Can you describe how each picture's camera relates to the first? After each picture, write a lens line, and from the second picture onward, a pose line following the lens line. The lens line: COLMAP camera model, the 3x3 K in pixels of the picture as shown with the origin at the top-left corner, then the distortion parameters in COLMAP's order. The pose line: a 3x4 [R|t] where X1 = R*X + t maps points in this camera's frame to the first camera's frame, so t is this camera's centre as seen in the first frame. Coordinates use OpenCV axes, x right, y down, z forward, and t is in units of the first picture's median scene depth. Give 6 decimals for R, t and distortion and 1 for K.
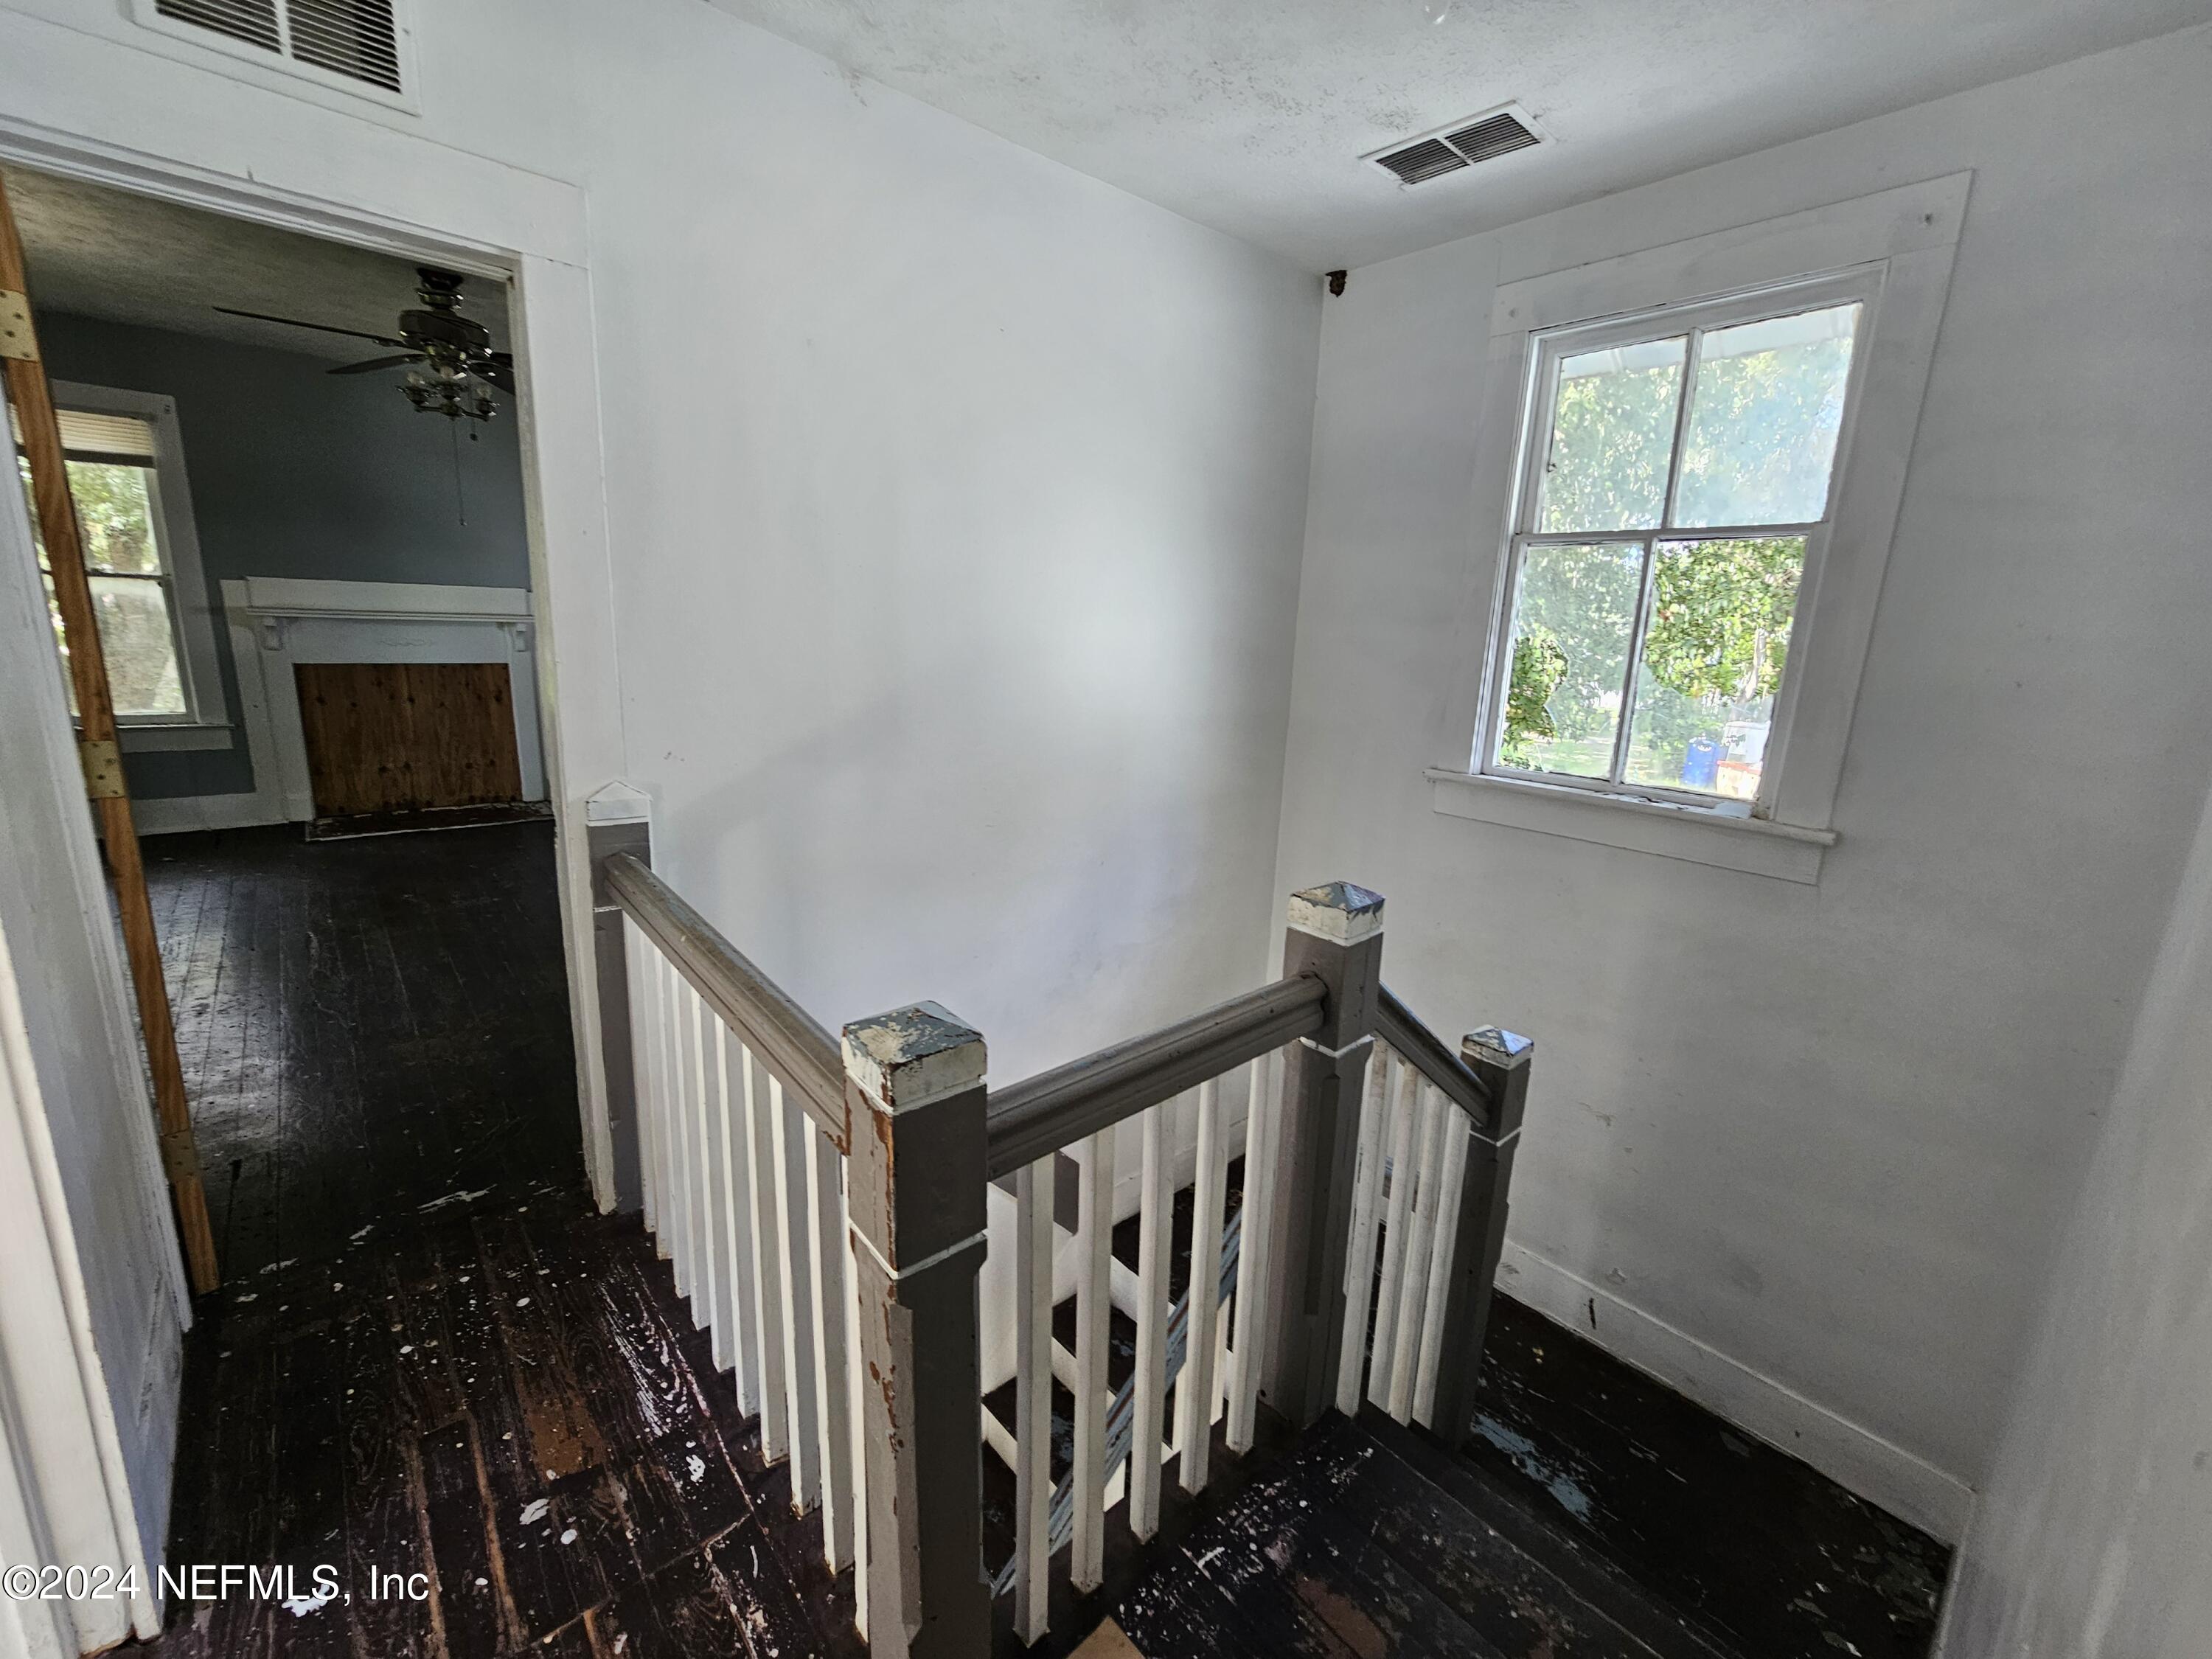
lens RADIAL K [[906.4, 0, 1103.3], [0, 906.4, 829.5], [0, 0, 1]] dist [-0.001108, -0.000227]
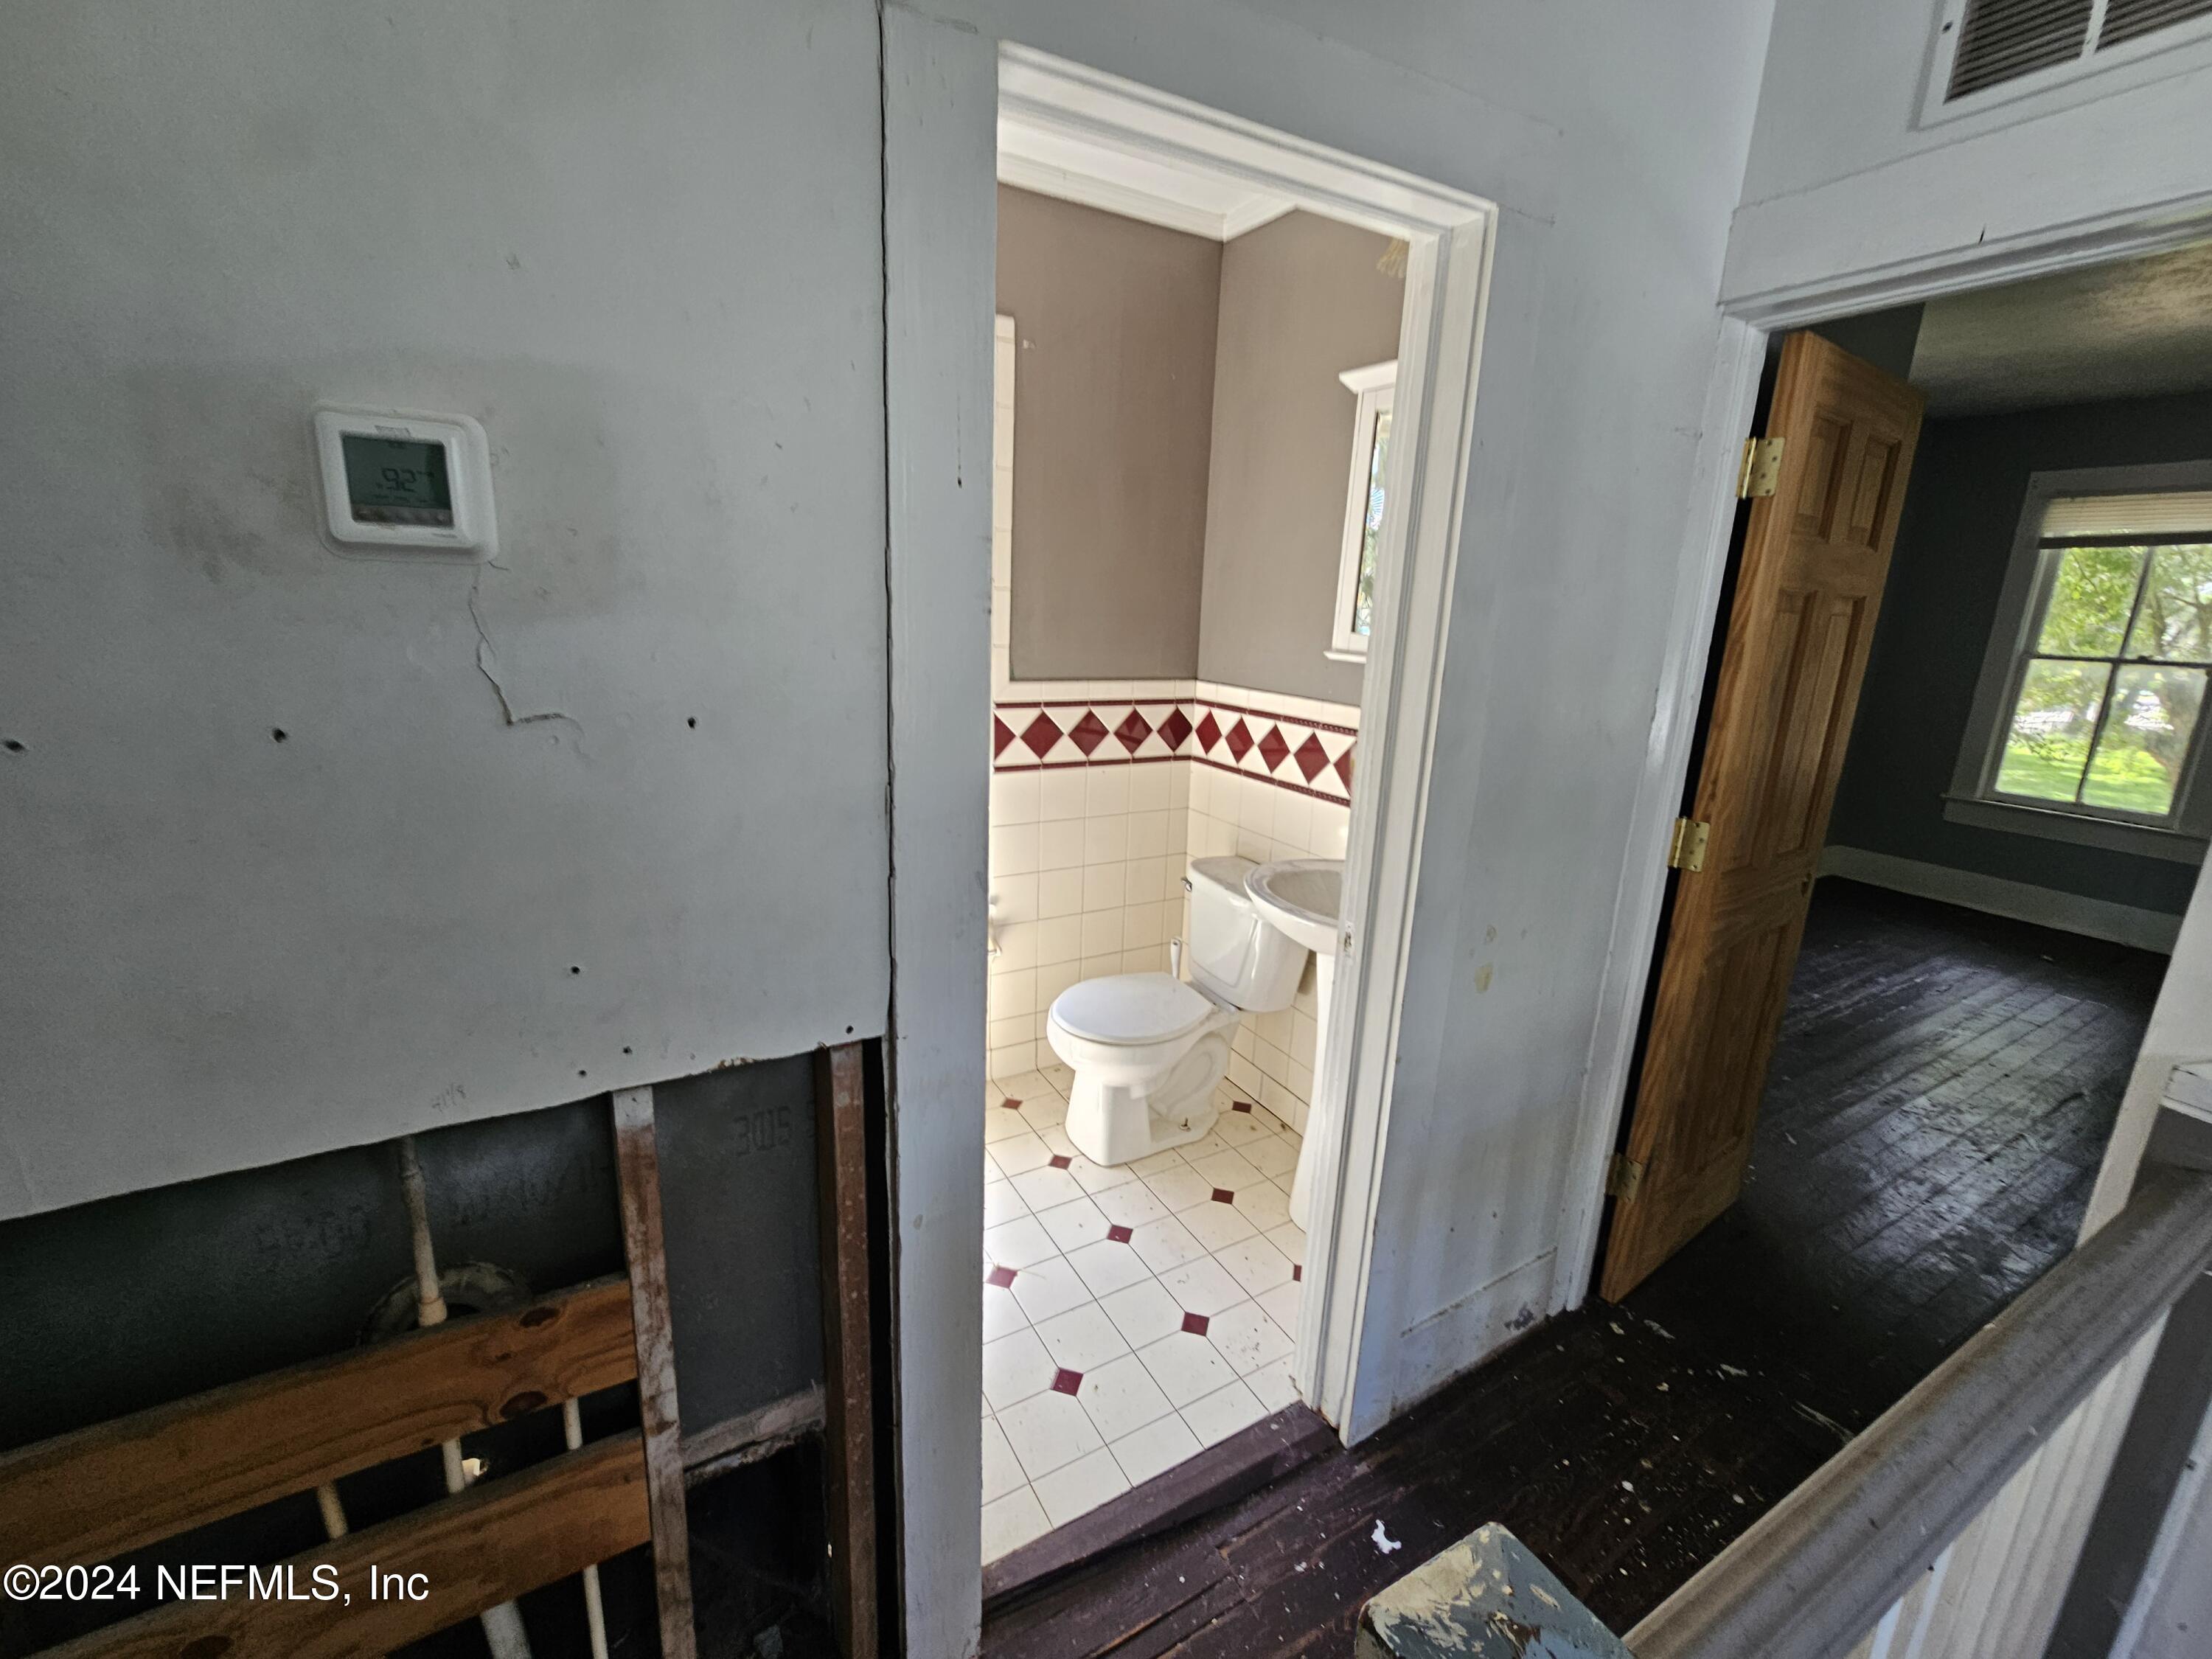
lens RADIAL K [[906.4, 0, 1091.9], [0, 906.4, 817.6], [0, 0, 1]] dist [-0.001108, -0.000227]
pose [[-0.205582, 0.173845, -0.963075, 0.043502], [-0.260583, 0.938844, 0.225096, -0.048225], [0.943309, 0.297236, -0.147708, 0.134707]]
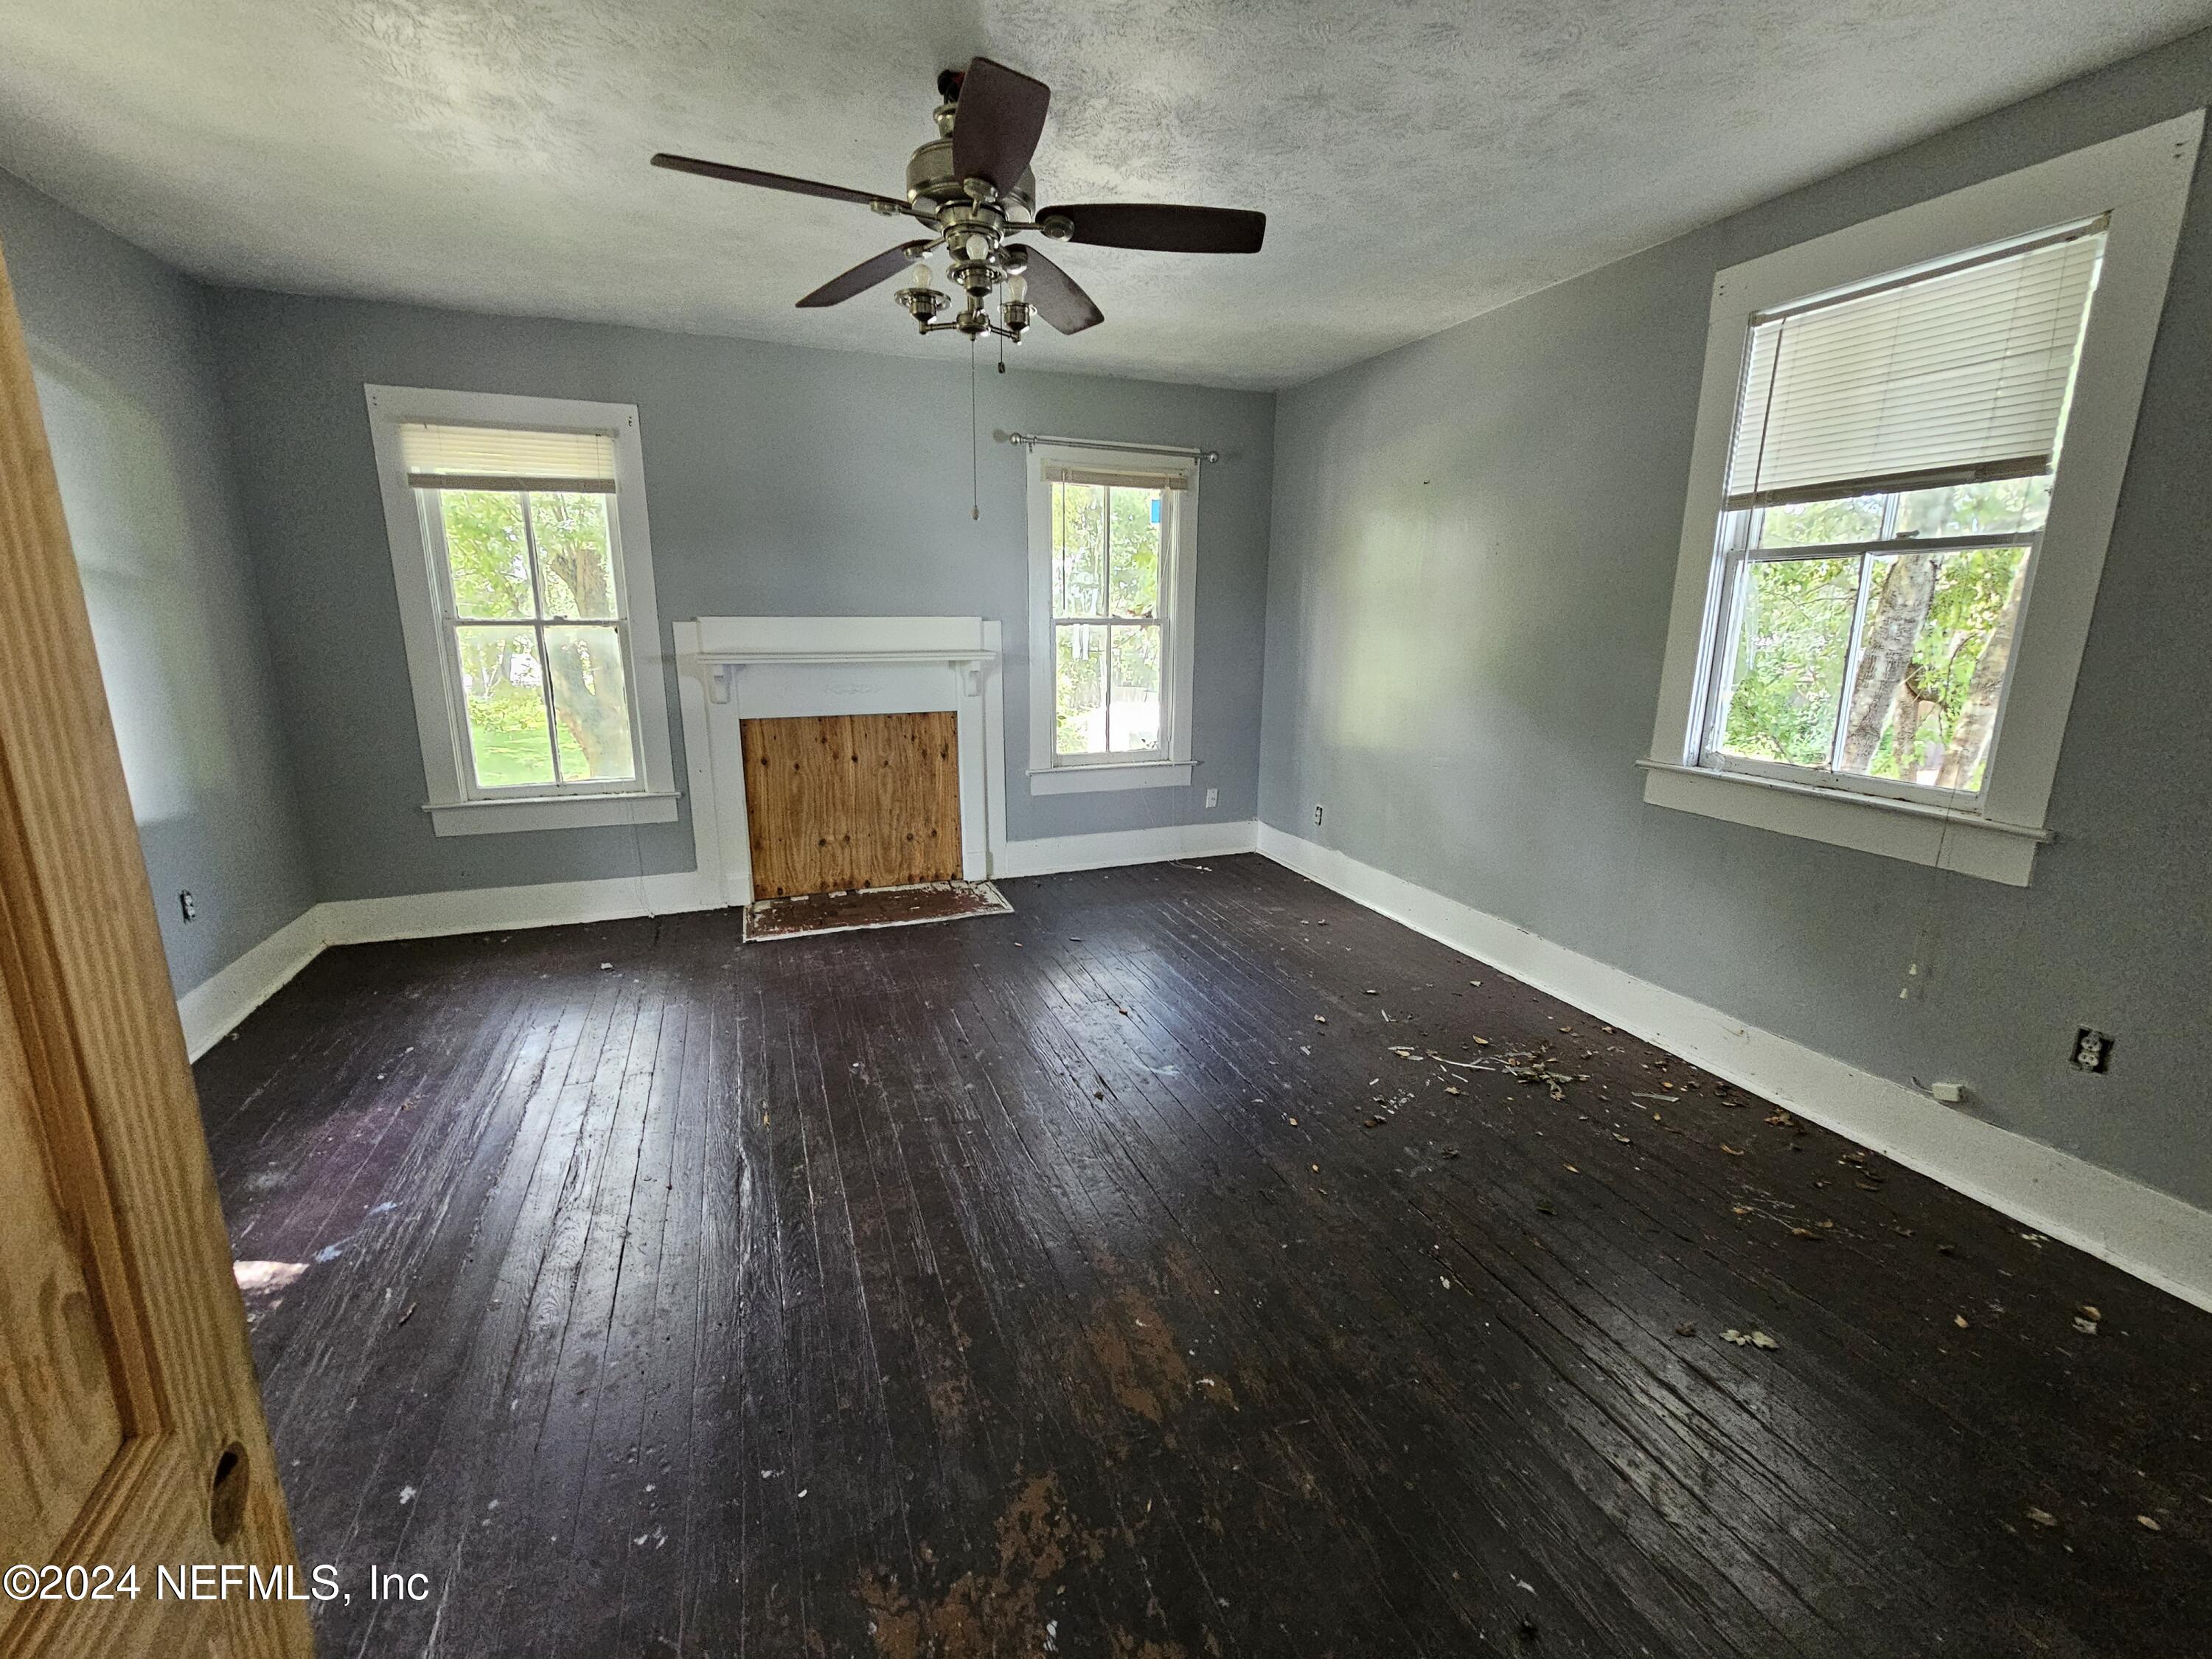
lens RADIAL K [[906.4, 0, 1106.4], [0, 906.4, 819.3], [0, 0, 1]] dist [-0.001108, -0.000227]
pose [[0.941737, 0.031293, -0.334892, -0.285568], [-0.037178, 0.999246, -0.011174, -0.091060], [0.334290, 0.022973, 0.942190, 0.319247]]
